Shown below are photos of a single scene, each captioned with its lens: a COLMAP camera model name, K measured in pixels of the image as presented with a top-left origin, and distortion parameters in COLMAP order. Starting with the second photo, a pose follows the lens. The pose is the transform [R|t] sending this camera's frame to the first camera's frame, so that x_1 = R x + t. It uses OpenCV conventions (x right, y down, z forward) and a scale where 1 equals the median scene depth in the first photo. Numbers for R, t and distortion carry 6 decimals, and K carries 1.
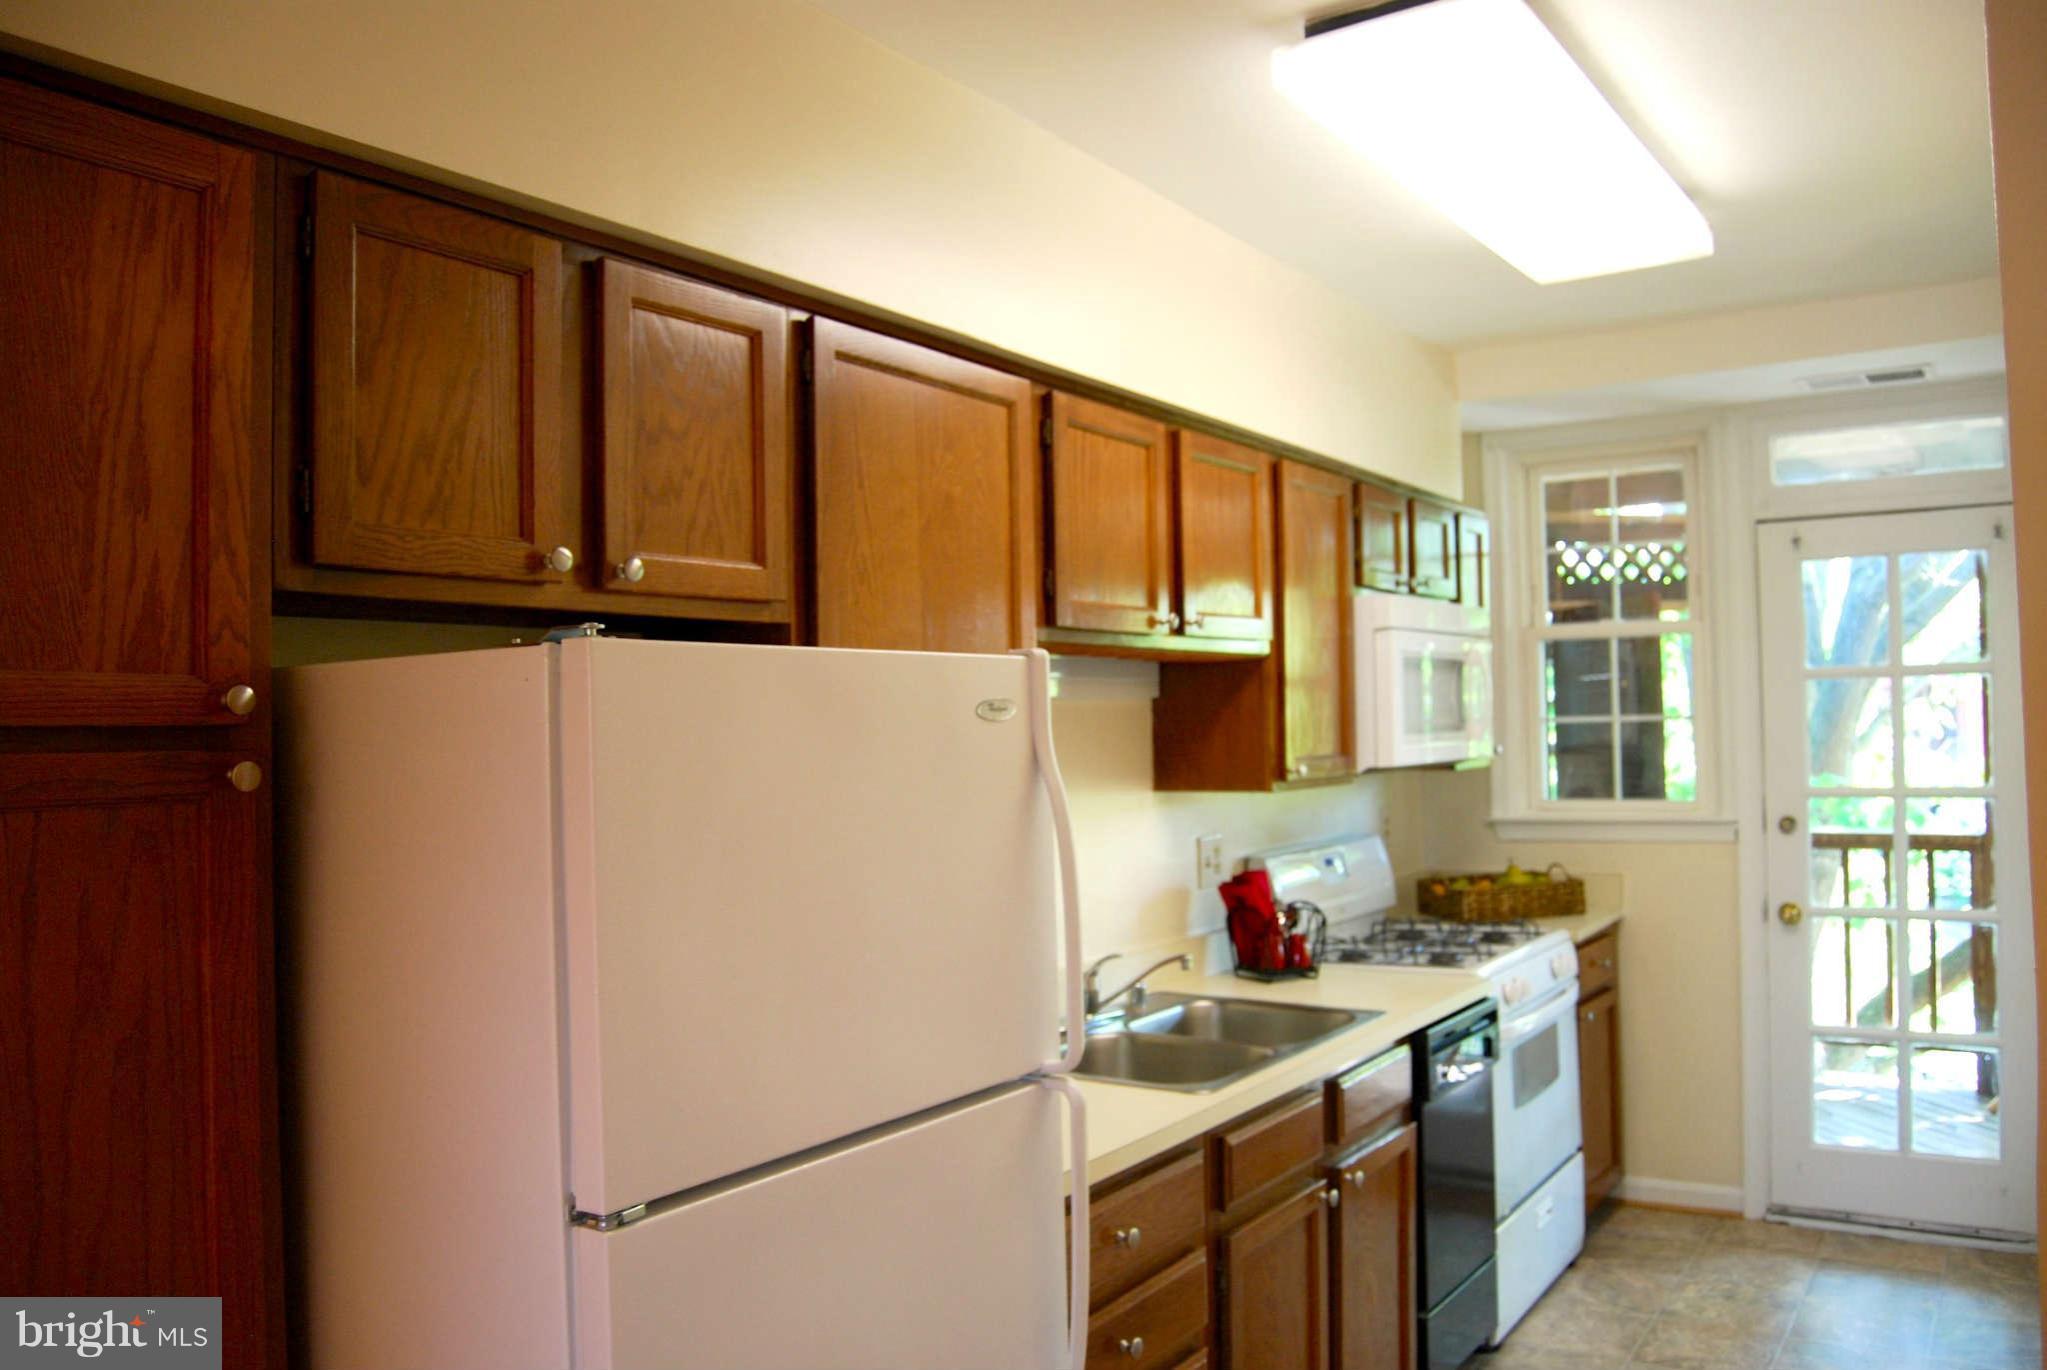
lens RADIAL K [[1597.6, 0, 1050.5], [0, 1597.6, 689.1], [0, 0, 1]] dist [-0.095241, 0.039311]
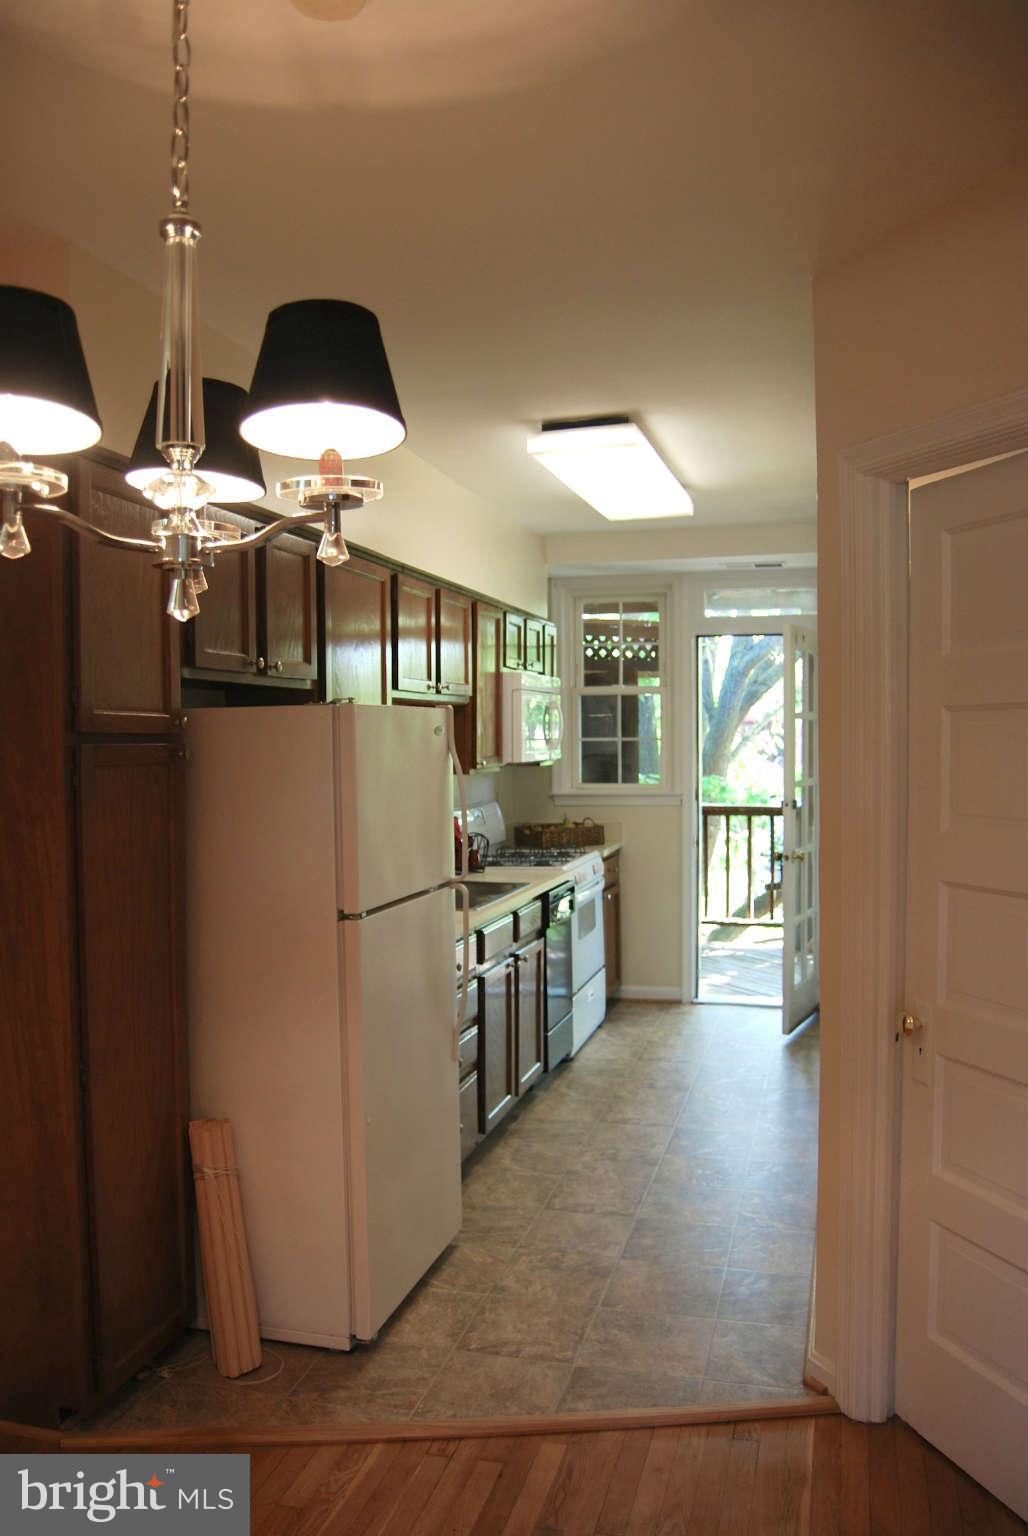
lens RADIAL K [[1198.8, 0, 517.9], [0, 1198.8, 795.9], [0, 0, 1]] dist [-0.095241, 0.039311]
pose [[0.952125, -0.002157, 0.305700, -0.205321], [-0.018394, 0.997759, 0.064332, -0.003374], [-0.305154, -0.066875, 0.949952, -0.331780]]
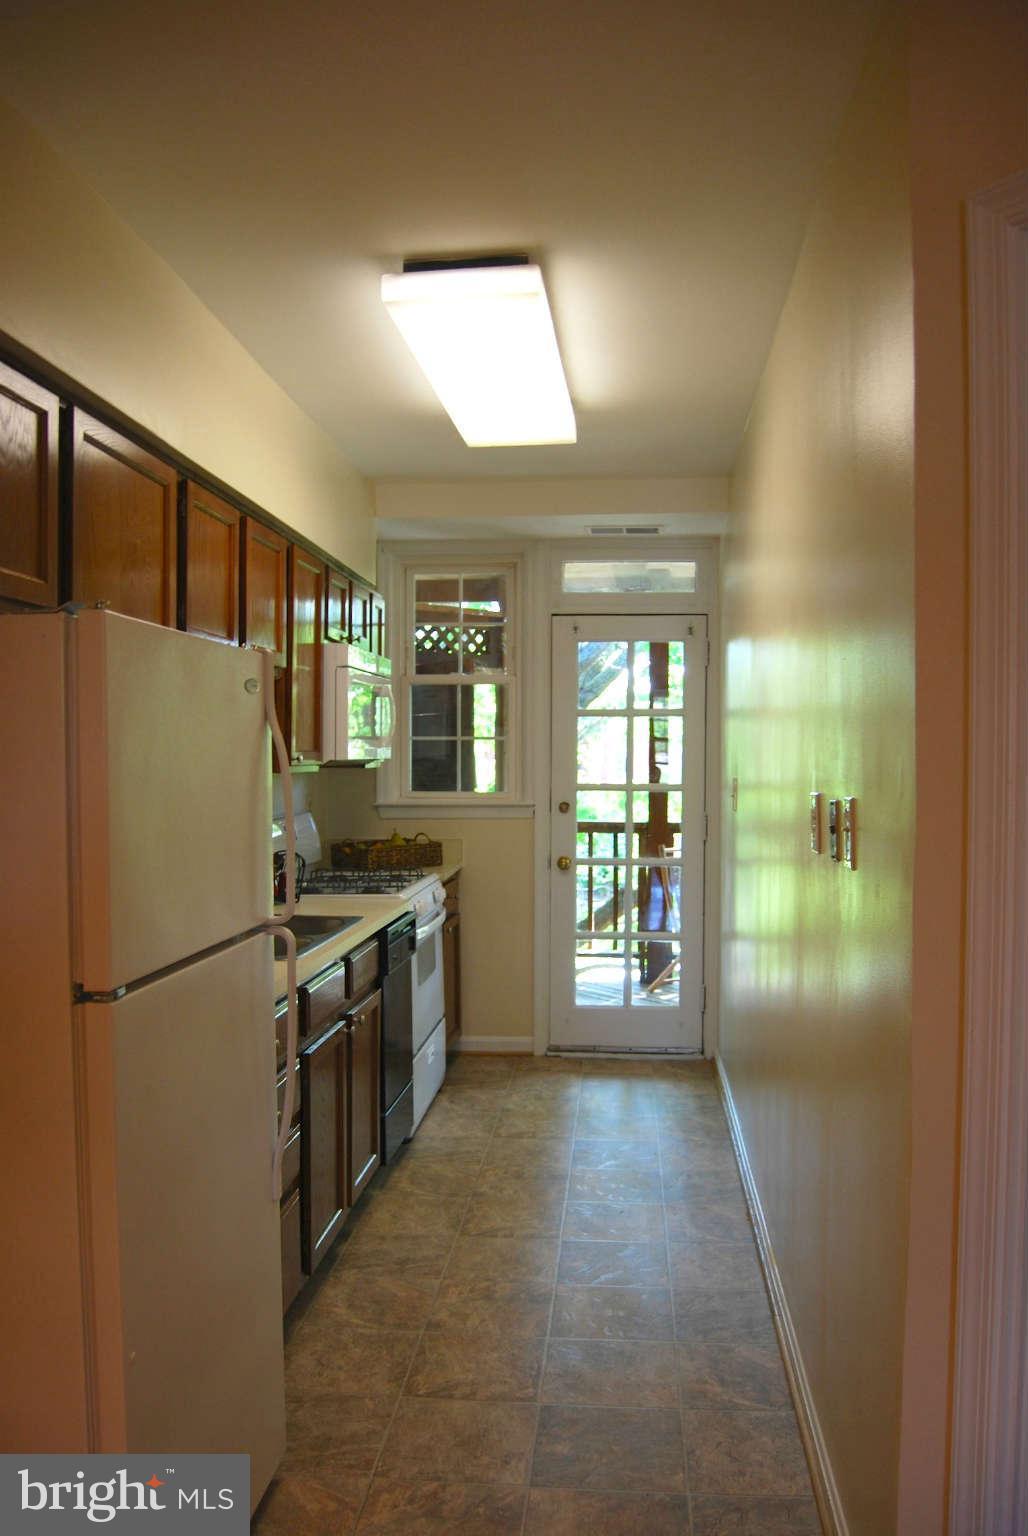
lens RADIAL K [[1198.8, 0, 517.9], [0, 1198.8, 795.9], [0, 0, 1]] dist [-0.095241, 0.039311]
pose [[0.885000, 0.008056, 0.465522, -0.146378], [-0.031185, 0.998631, 0.042004, 0.027058], [-0.464546, -0.051691, 0.884039, -0.057329]]
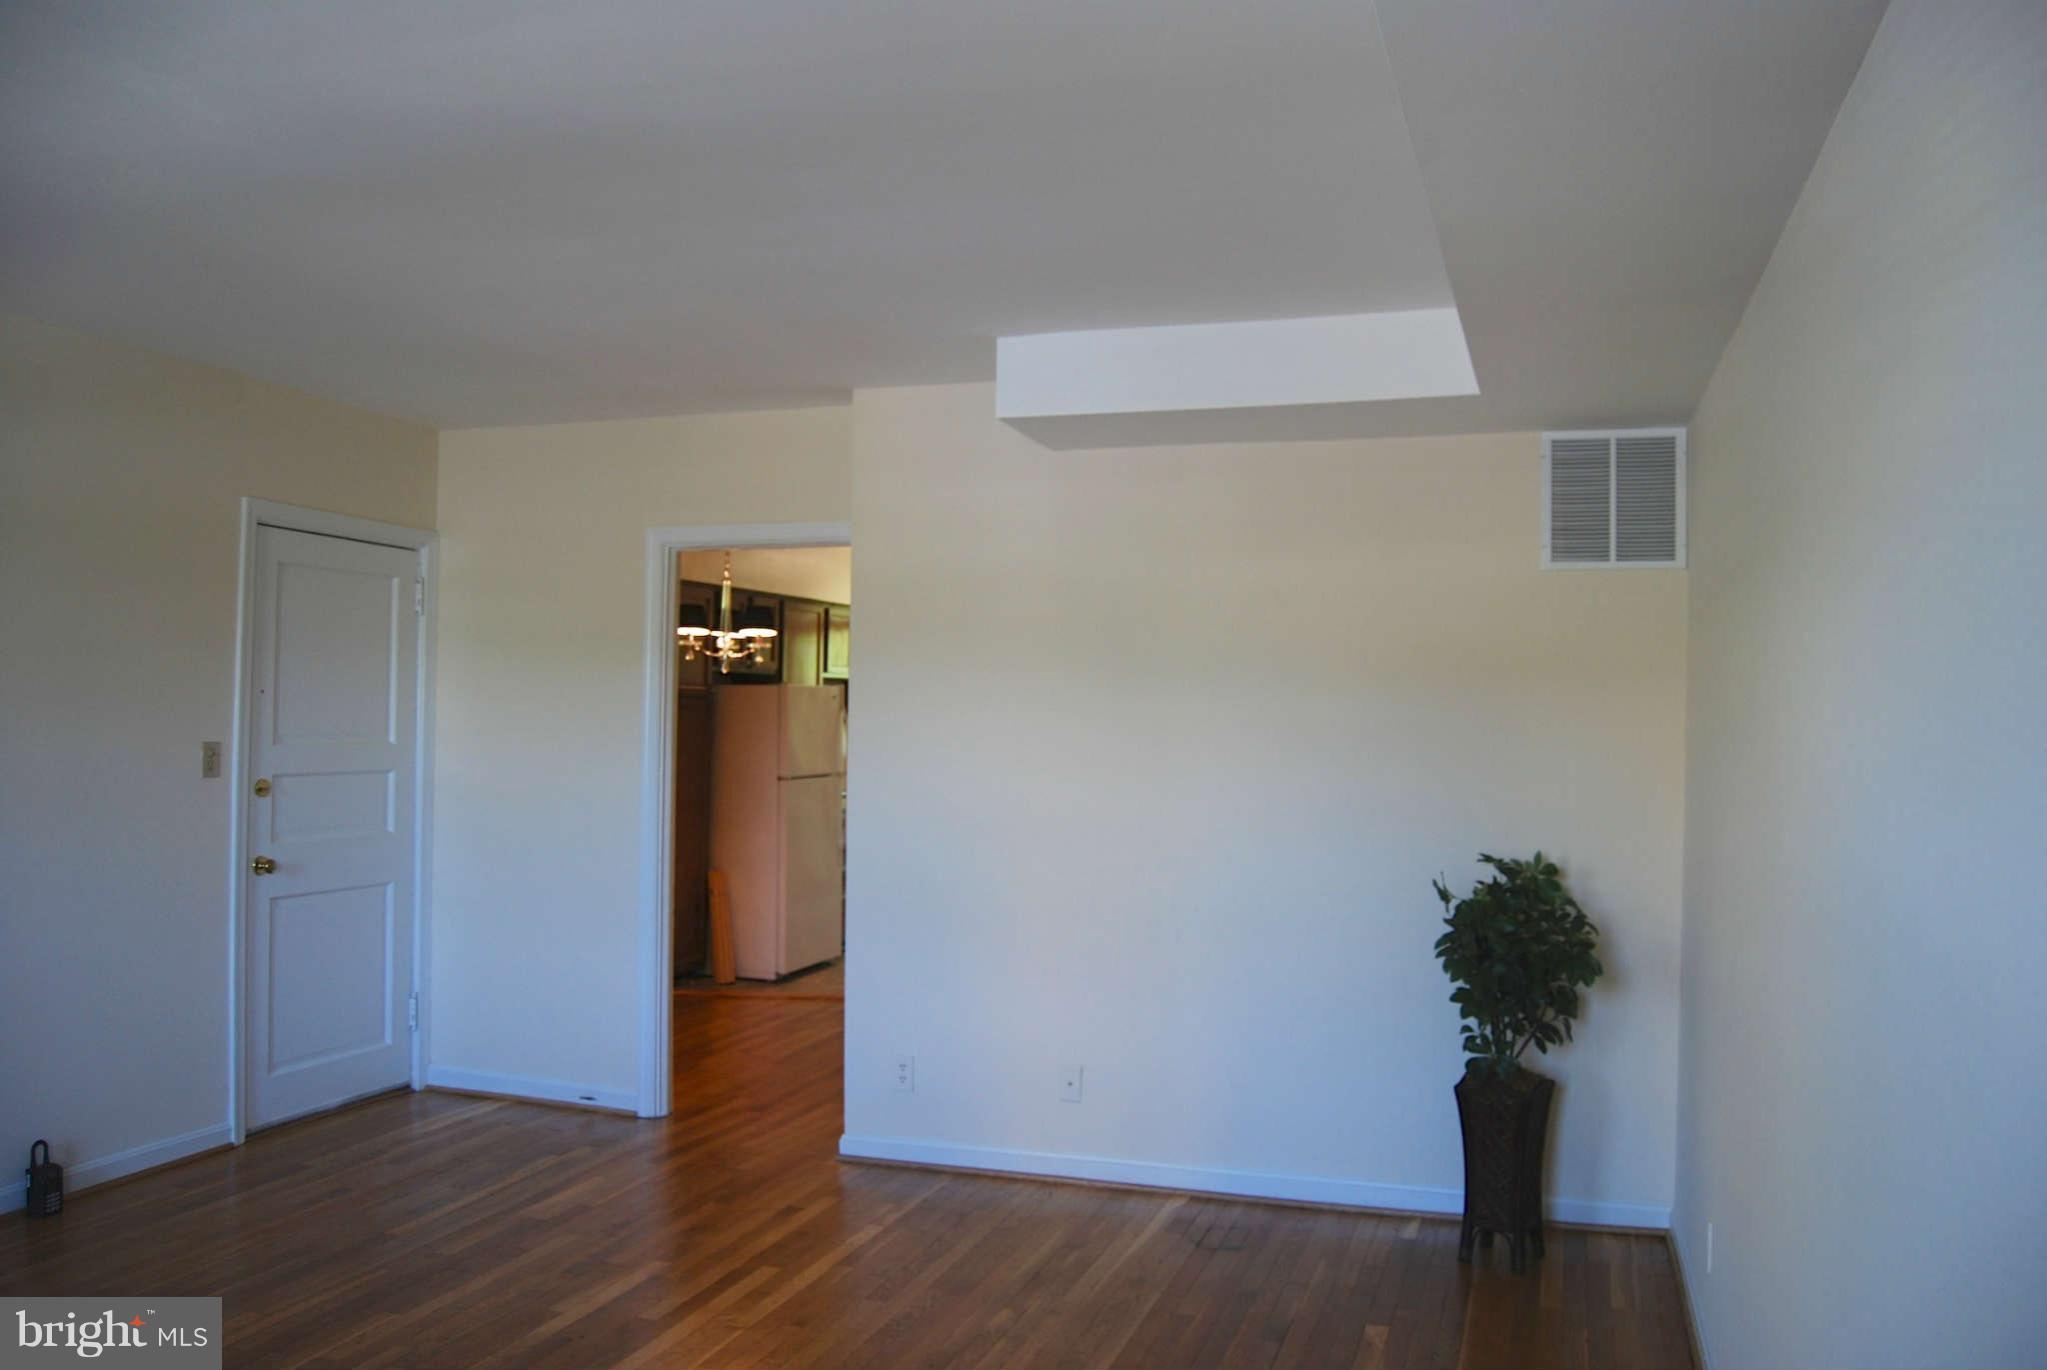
lens RADIAL K [[1597.6, 0, 1050.5], [0, 1597.6, 689.1], [0, 0, 1]] dist [-0.095241, 0.039311]
pose [[0.960019, 0.038382, 0.277290, -0.326071], [-0.042762, 0.999038, 0.009764, -0.037771], [-0.276648, -0.021231, 0.960737, -1.670467]]
